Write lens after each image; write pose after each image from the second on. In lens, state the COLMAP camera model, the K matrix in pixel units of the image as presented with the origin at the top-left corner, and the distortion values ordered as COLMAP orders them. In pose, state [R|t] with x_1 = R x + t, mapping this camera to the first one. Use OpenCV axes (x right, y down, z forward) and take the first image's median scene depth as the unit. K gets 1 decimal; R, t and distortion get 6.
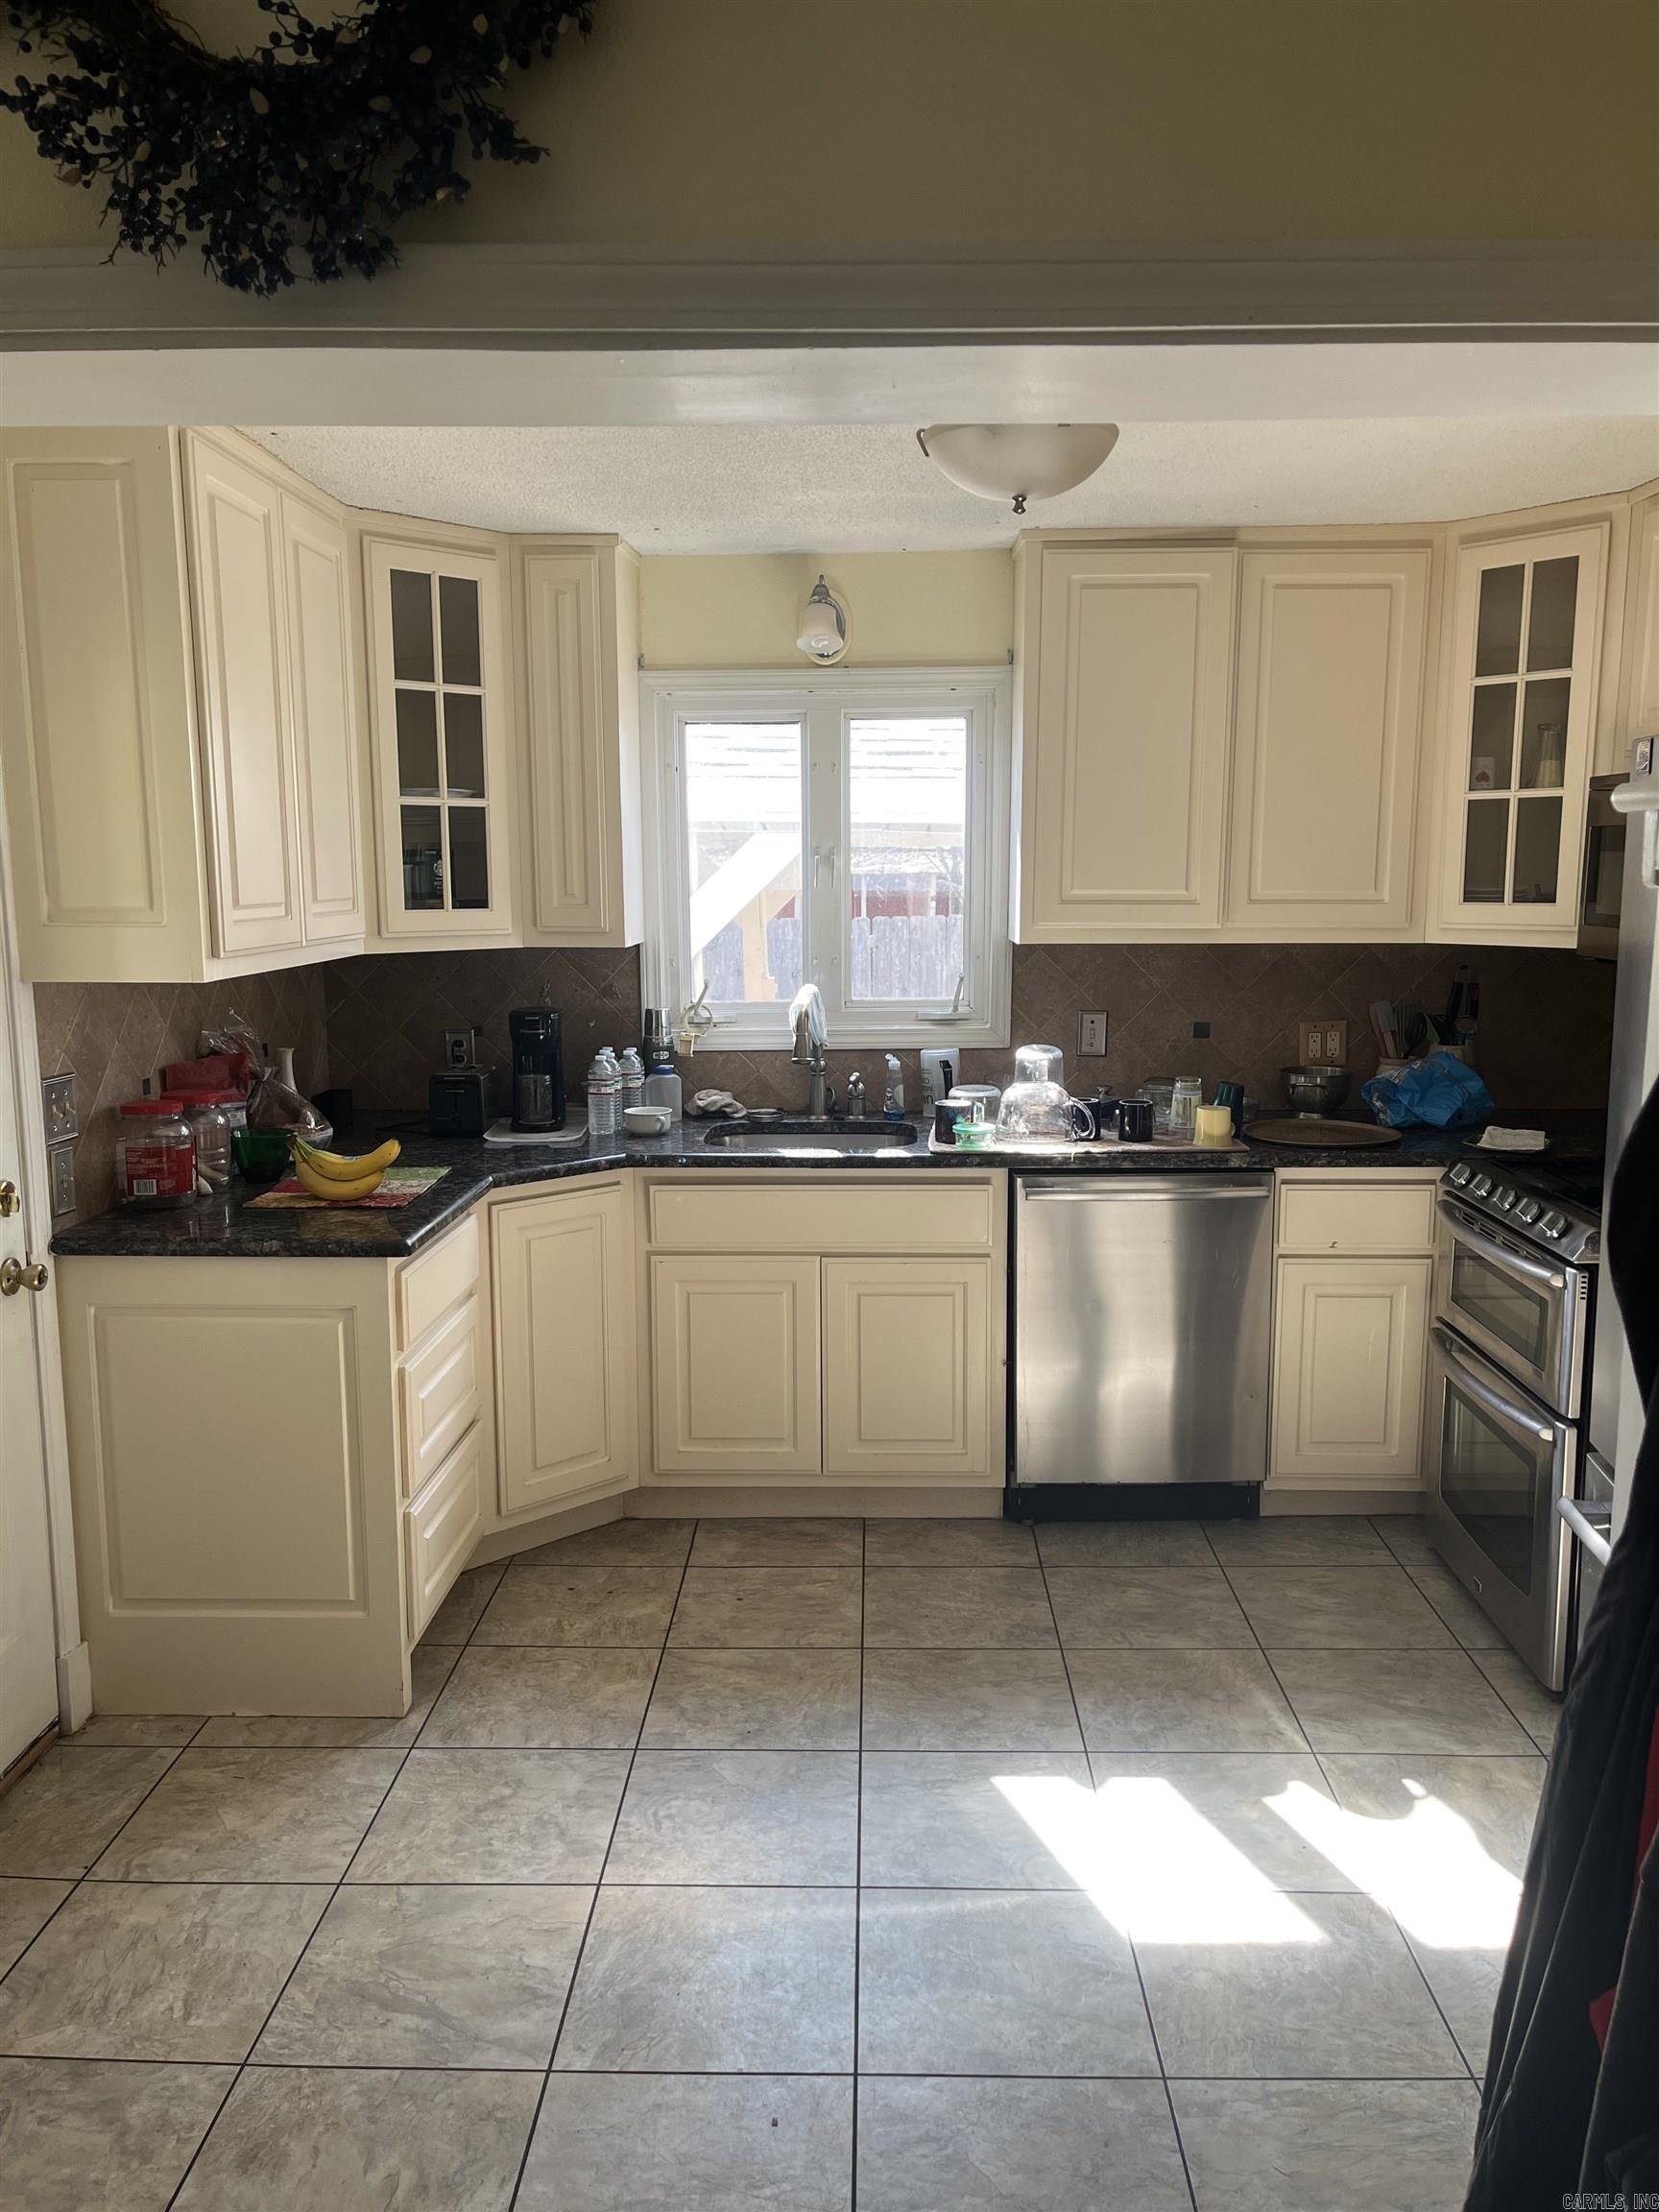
lens RADIAL K [[1669.7, 0, 849.6], [0, 1669.7, 1120.8], [0, 0, 1]] dist [0.058151, -0.068831]
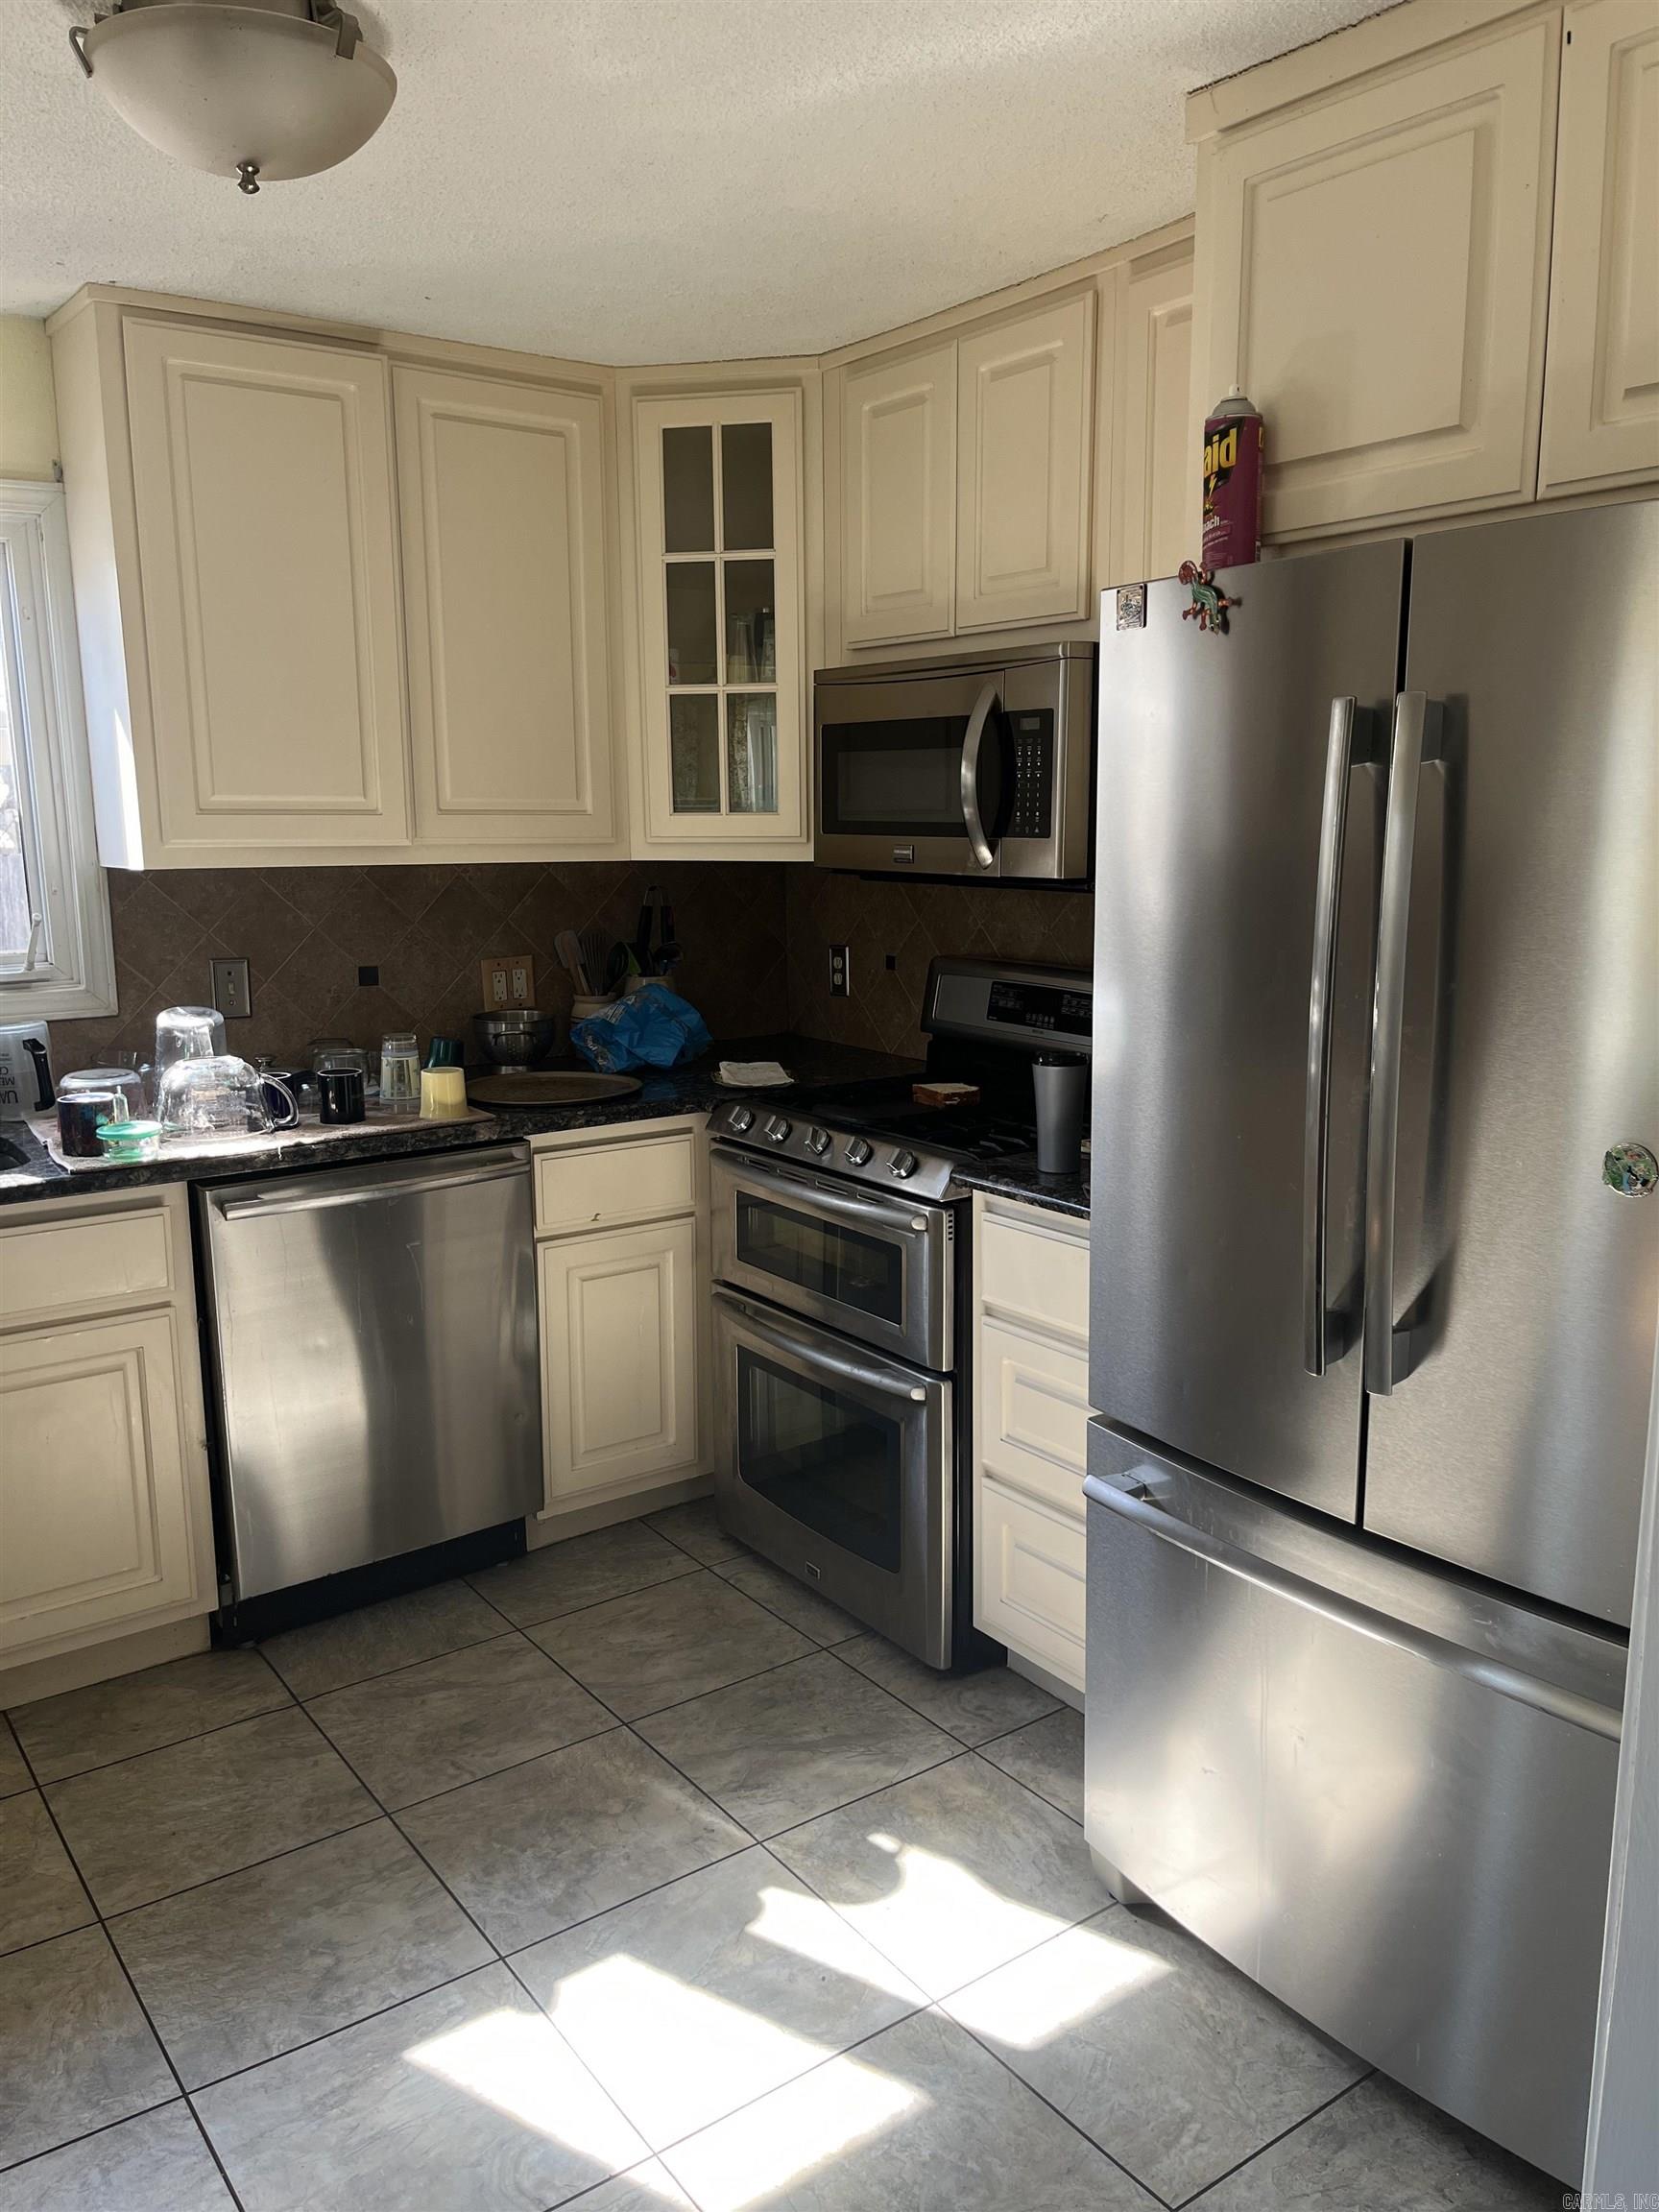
lens RADIAL K [[1669.7, 0, 850.3], [0, 1669.7, 1117.9], [0, 0, 1]] dist [0.058151, -0.068831]
pose [[0.795716, -0.112074, 0.595210, -0.105819], [0.095091, 0.993660, 0.059976, -0.014491], [-0.598158, 0.008876, 0.801329, 0.244179]]
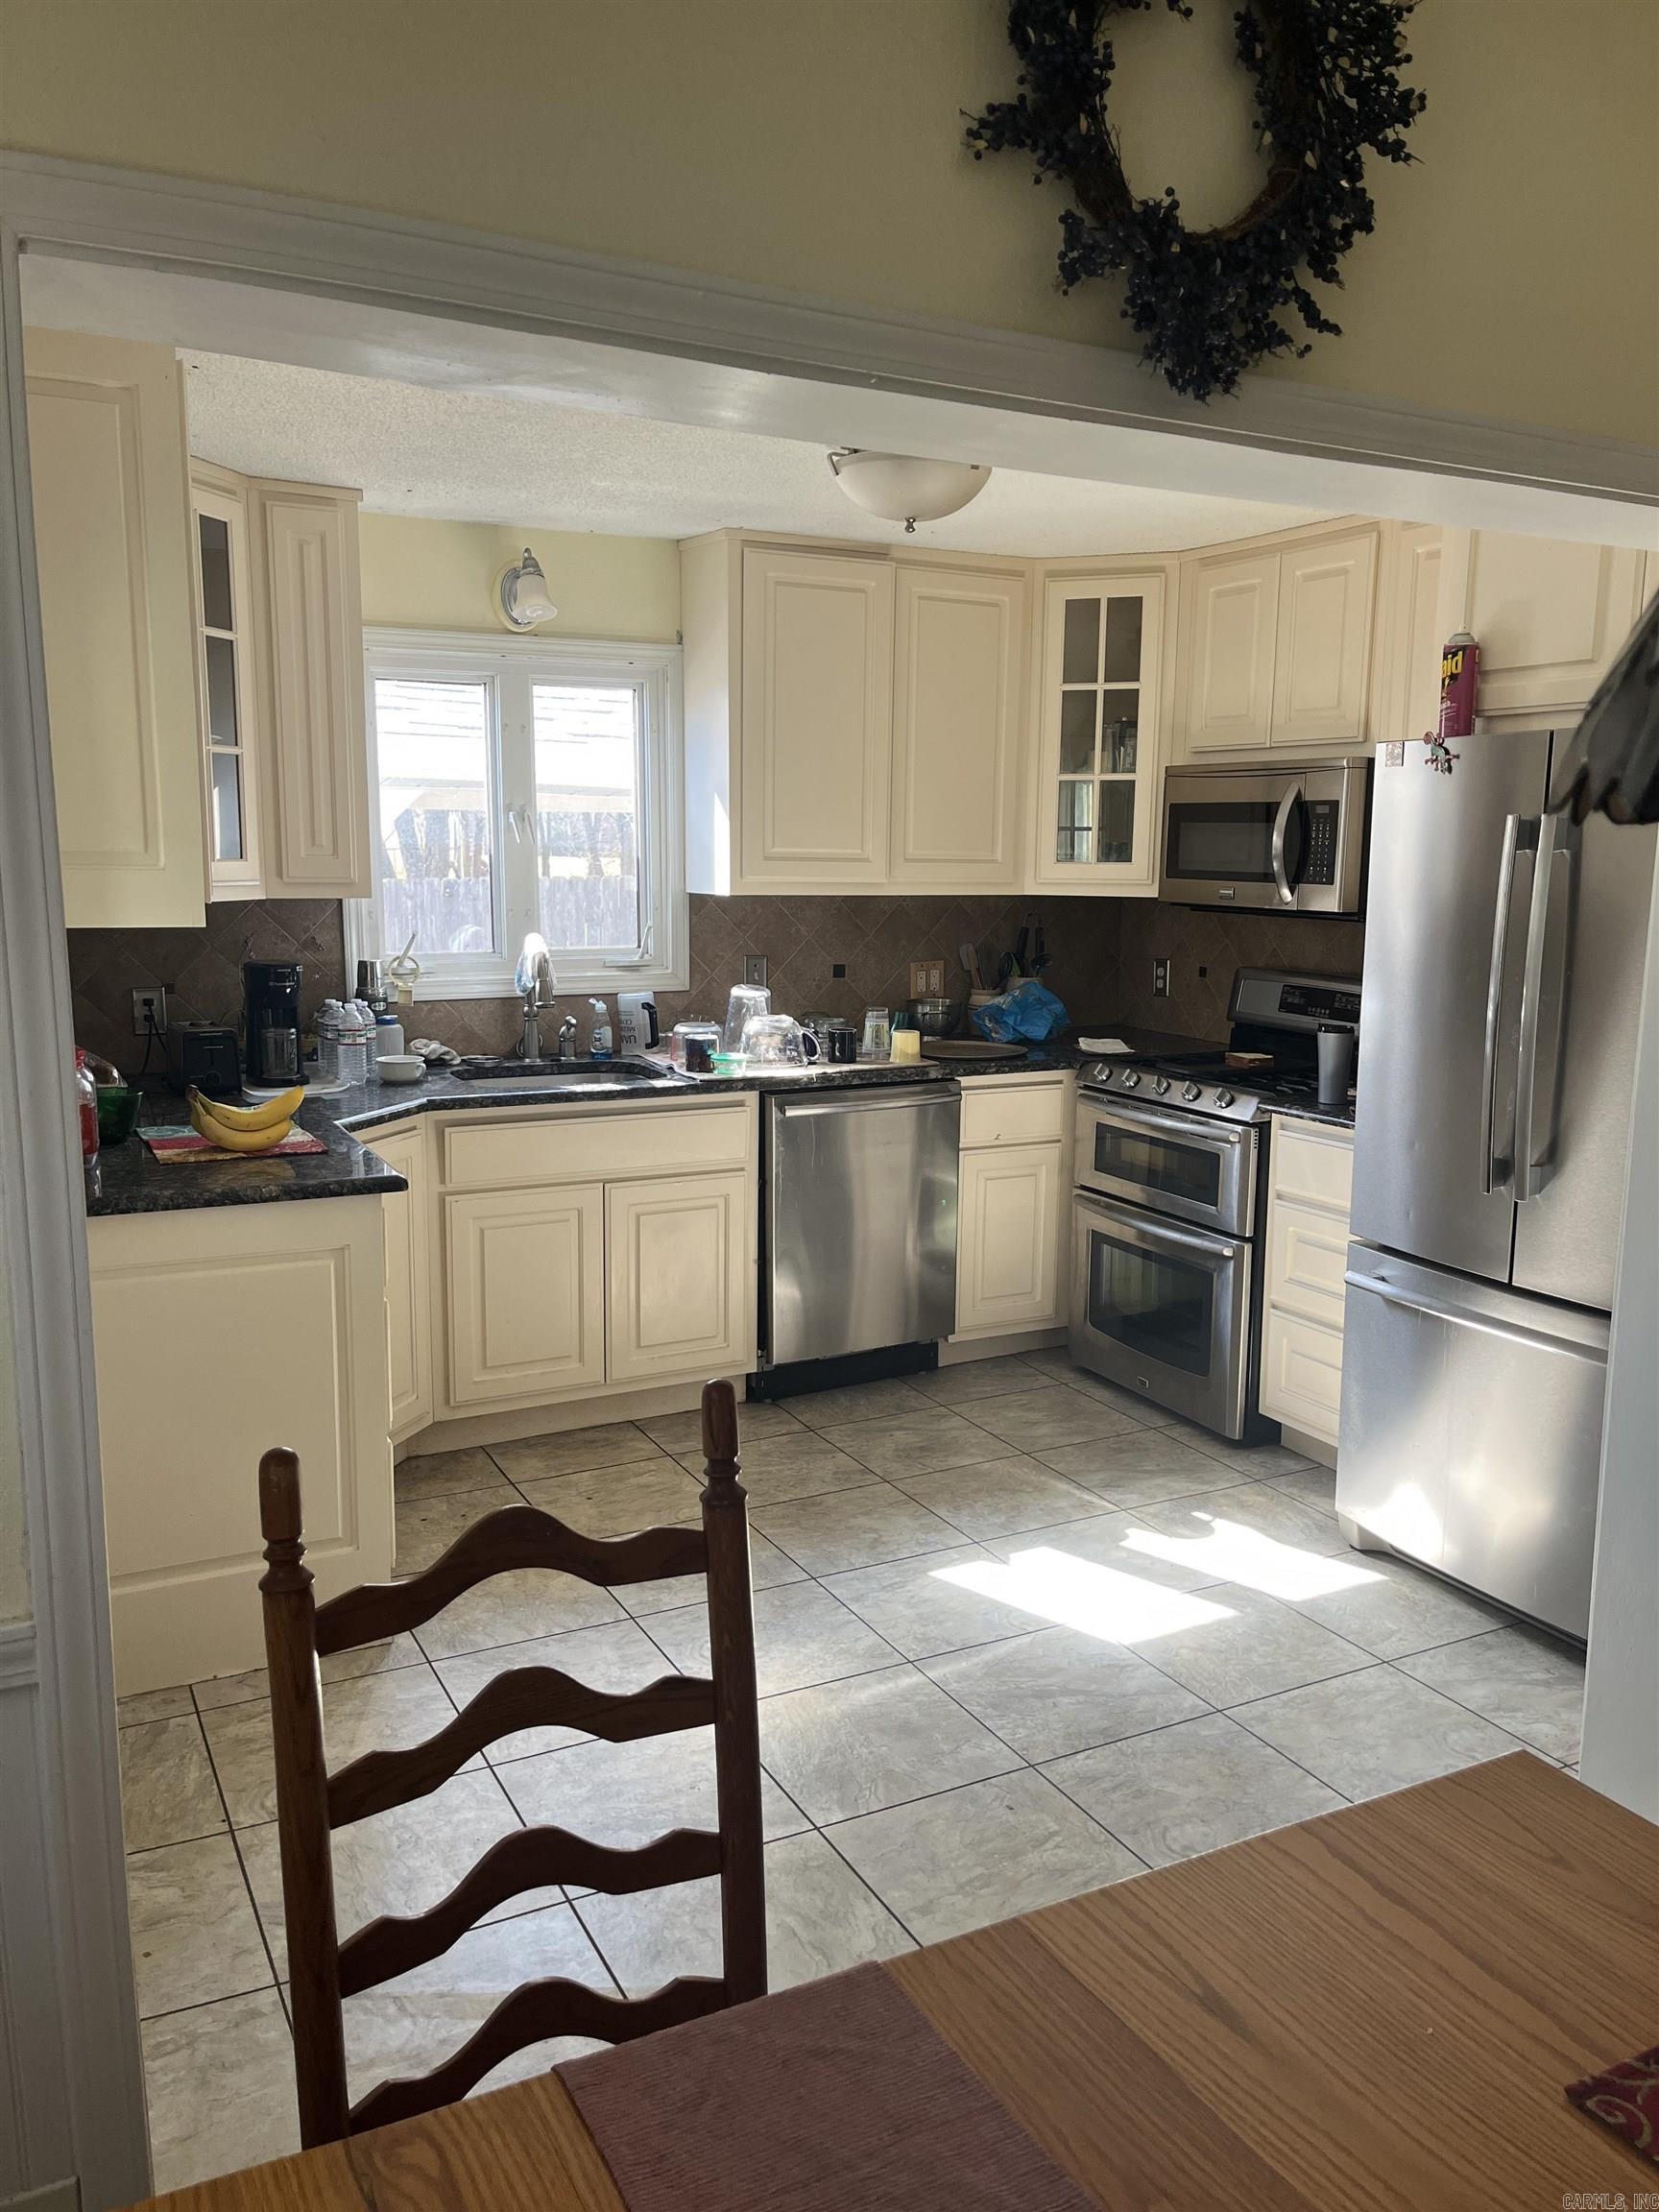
lens RADIAL K [[1669.7, 0, 844.5], [0, 1669.7, 1111.6], [0, 0, 1]] dist [0.058151, -0.068831]
pose [[0.875677, -0.064257, 0.478603, -0.399134], [0.059110, 0.997917, 0.025829, 0.016442], [-0.479266, 0.005672, 0.877651, -0.029926]]
